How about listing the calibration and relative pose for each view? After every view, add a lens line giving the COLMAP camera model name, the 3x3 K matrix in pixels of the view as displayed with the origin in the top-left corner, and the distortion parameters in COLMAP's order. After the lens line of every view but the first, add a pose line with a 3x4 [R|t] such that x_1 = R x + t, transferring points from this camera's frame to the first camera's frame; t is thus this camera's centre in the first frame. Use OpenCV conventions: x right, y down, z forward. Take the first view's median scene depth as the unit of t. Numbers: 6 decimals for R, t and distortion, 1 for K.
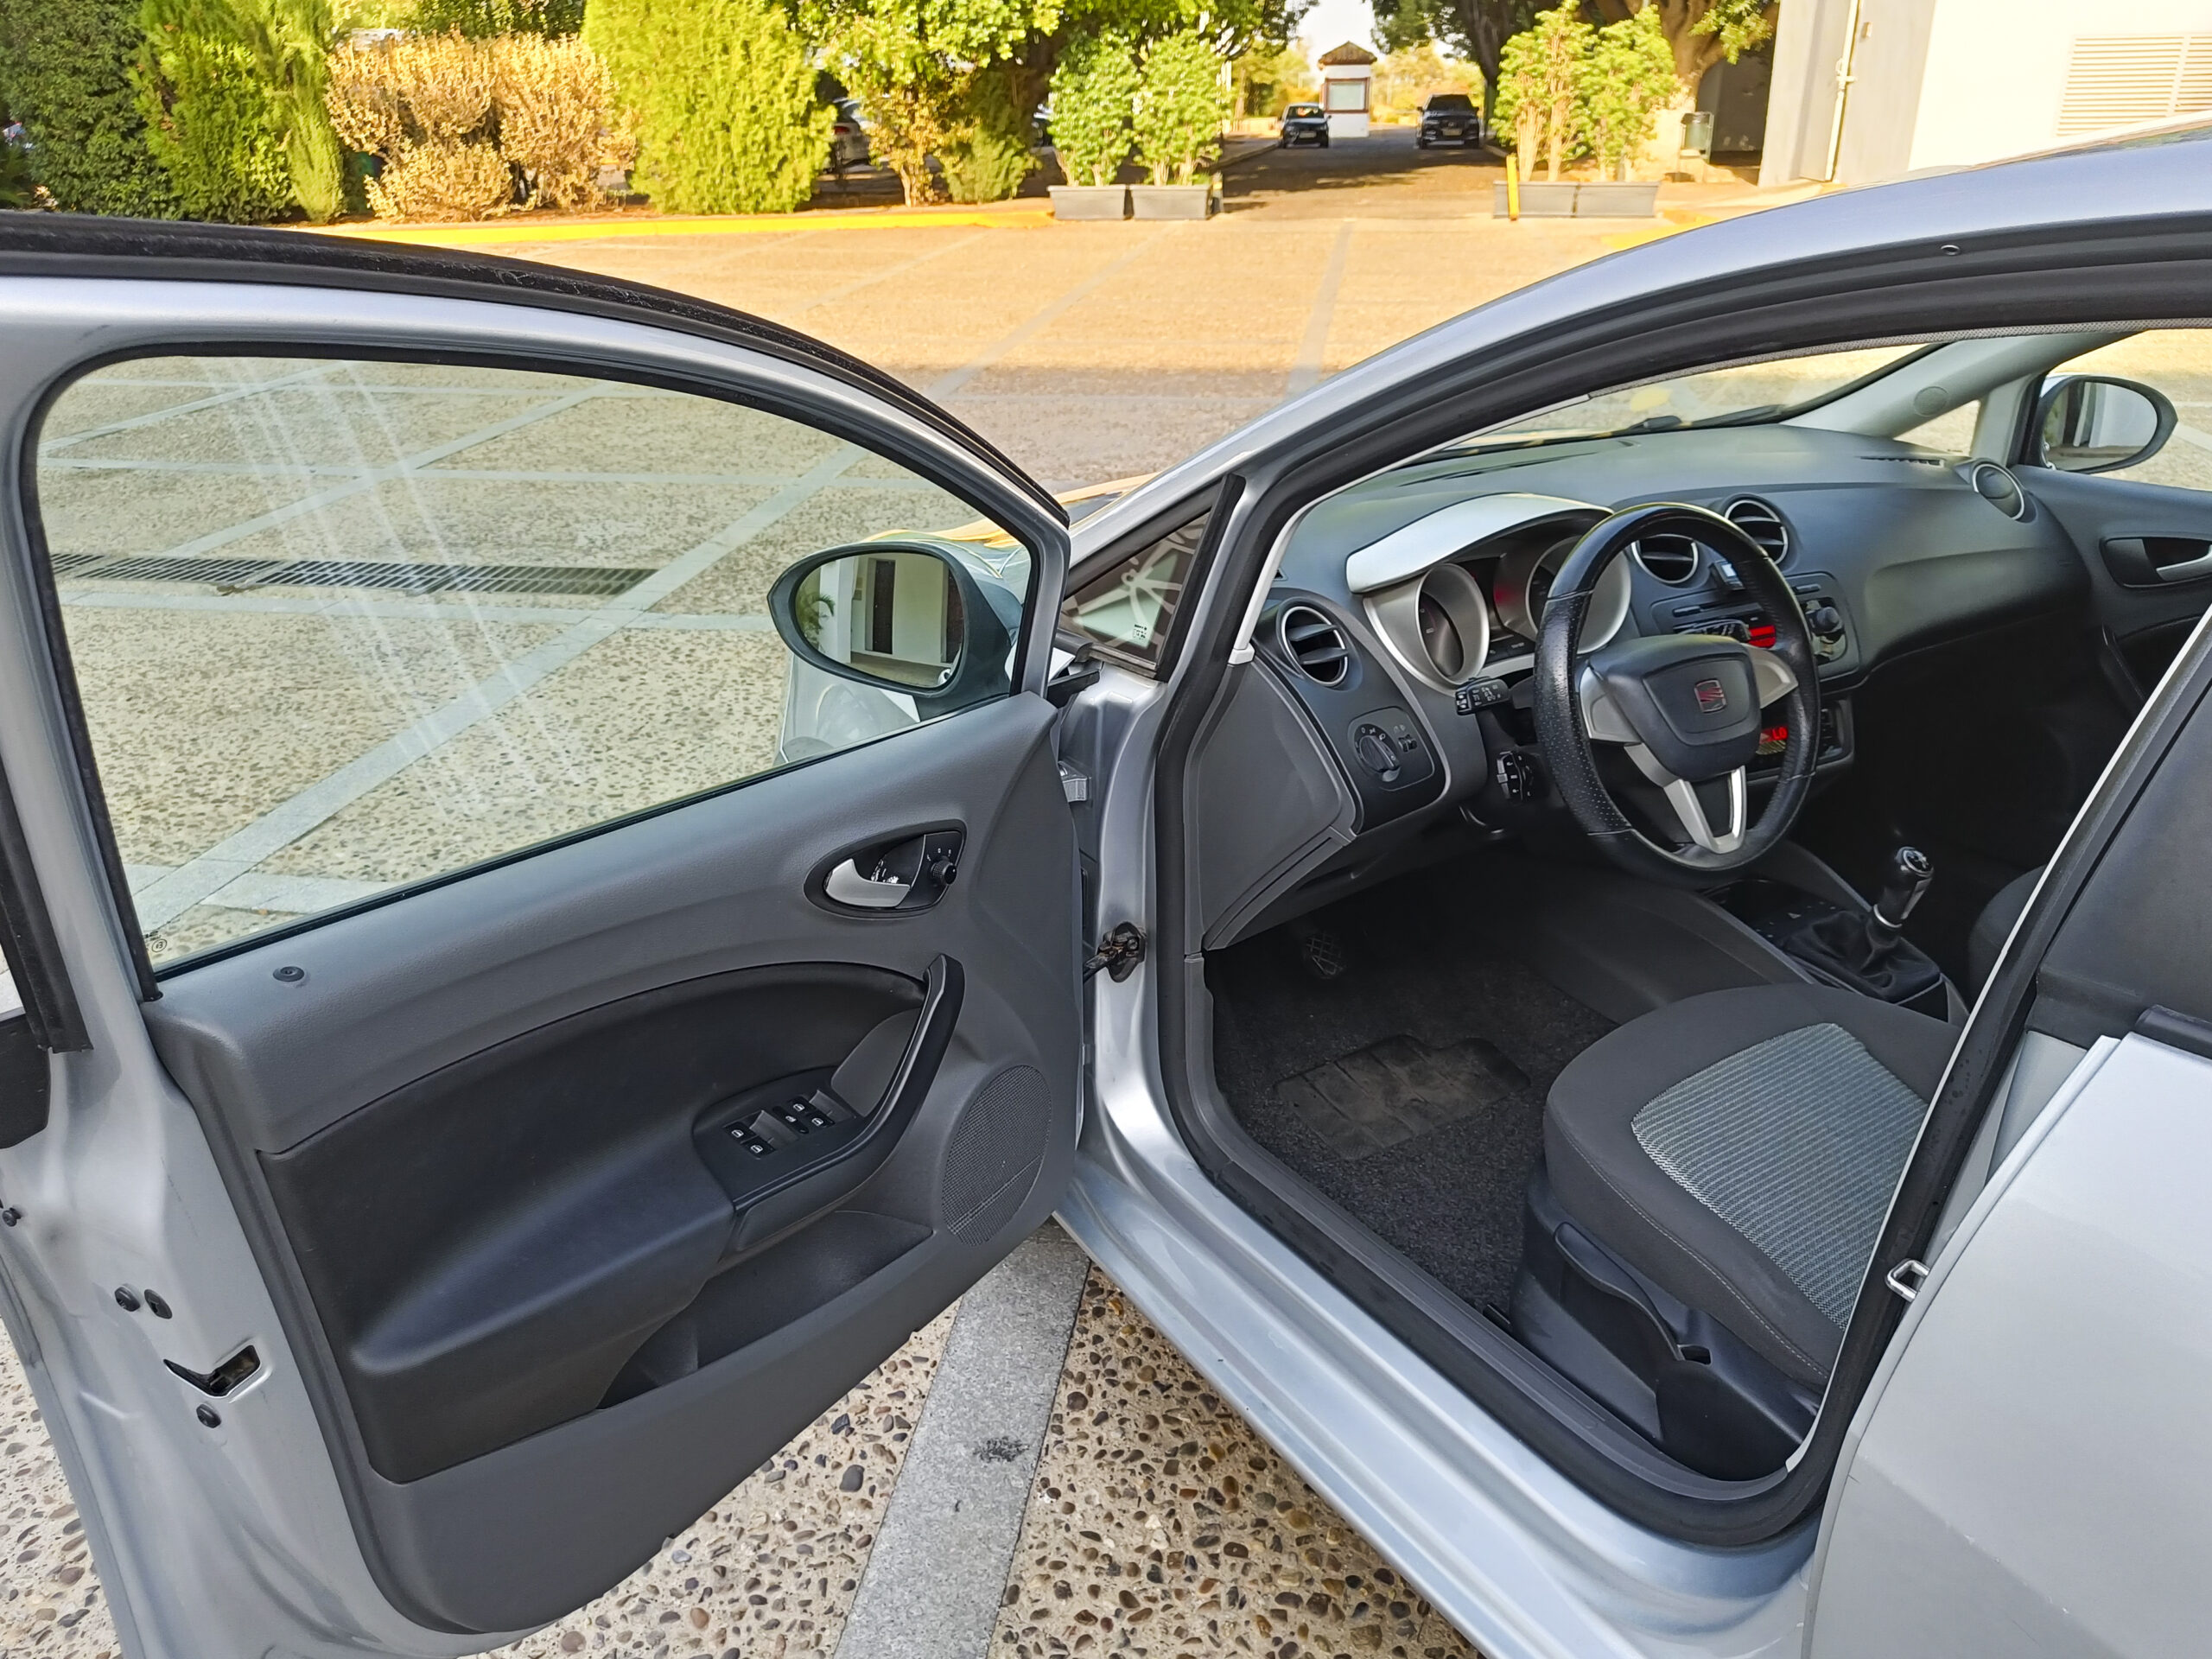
lens RADIAL K [[1719.5, 0, 1051.4], [0, 1719.5, 798.7], [0, 0, 1]] dist [-0.007406, 0.006105]
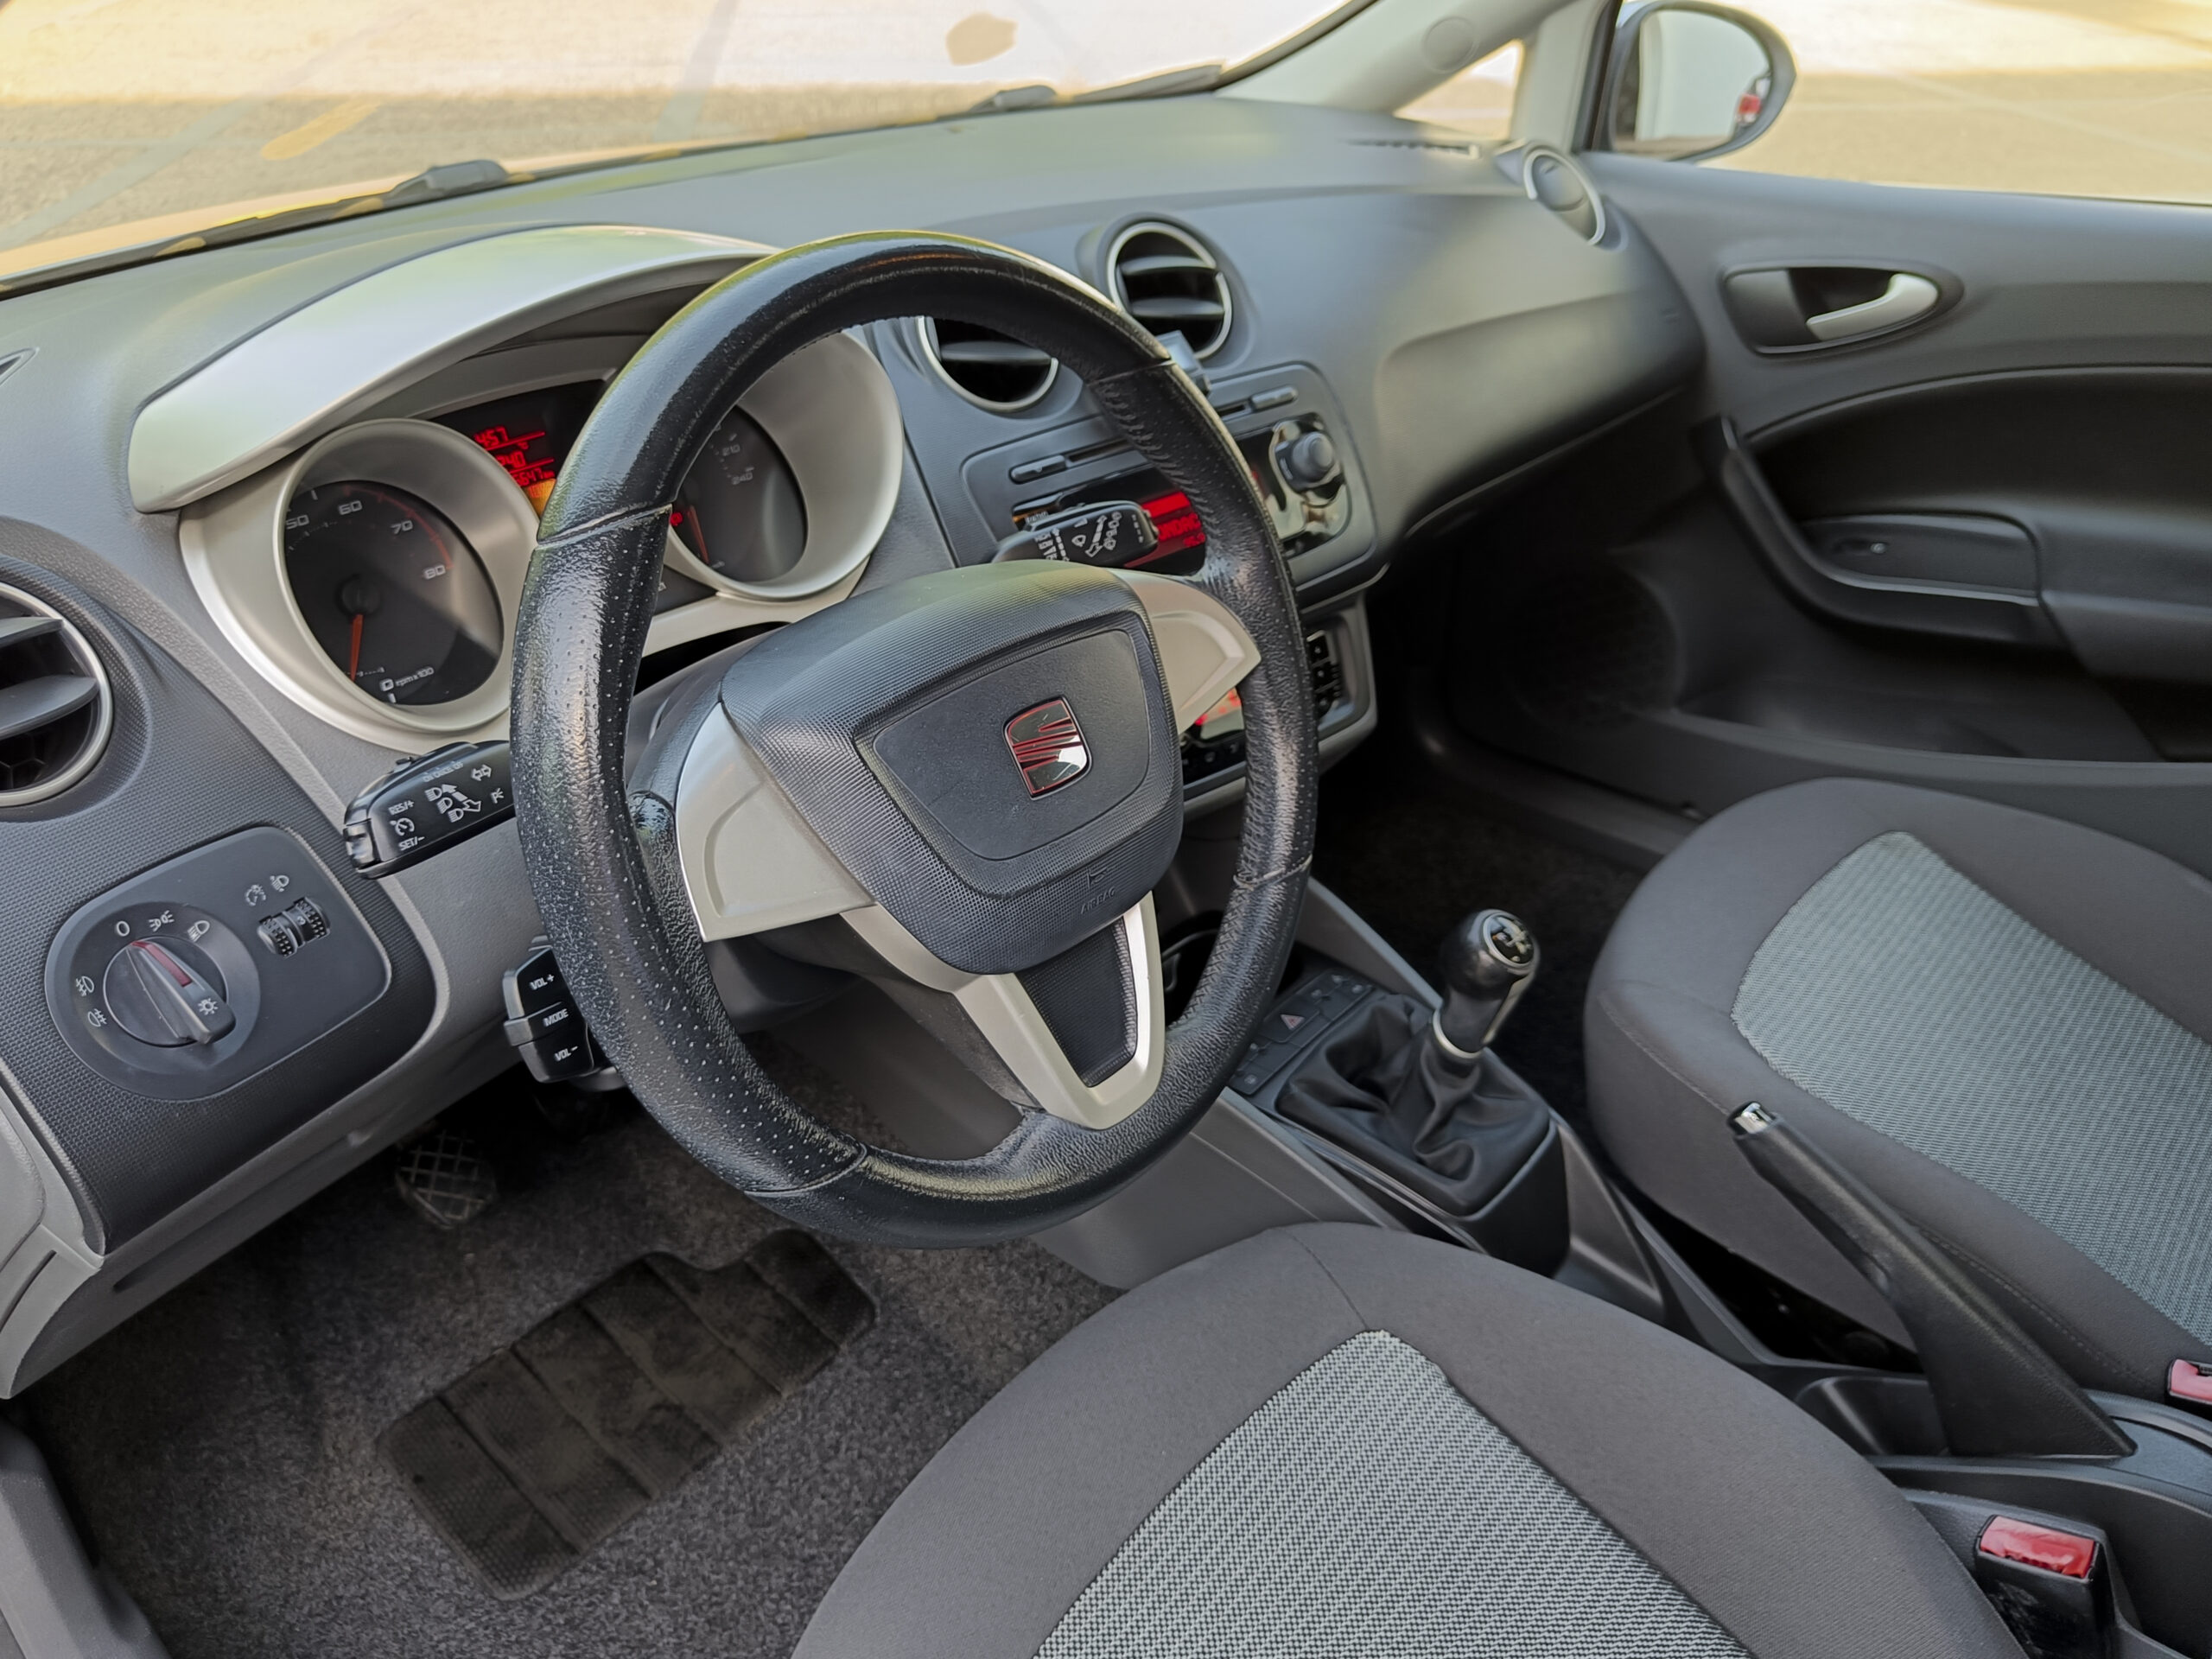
lens RADIAL K [[1719.5, 0, 1051.4], [0, 1719.5, 798.7], [0, 0, 1]] dist [-0.007406, 0.006105]
pose [[0.959184, -0.121187, 0.255499, 0.232784], [0.086815, 0.986081, 0.141798, -0.083294], [-0.269127, -0.113829, 0.956354, 0.516591]]
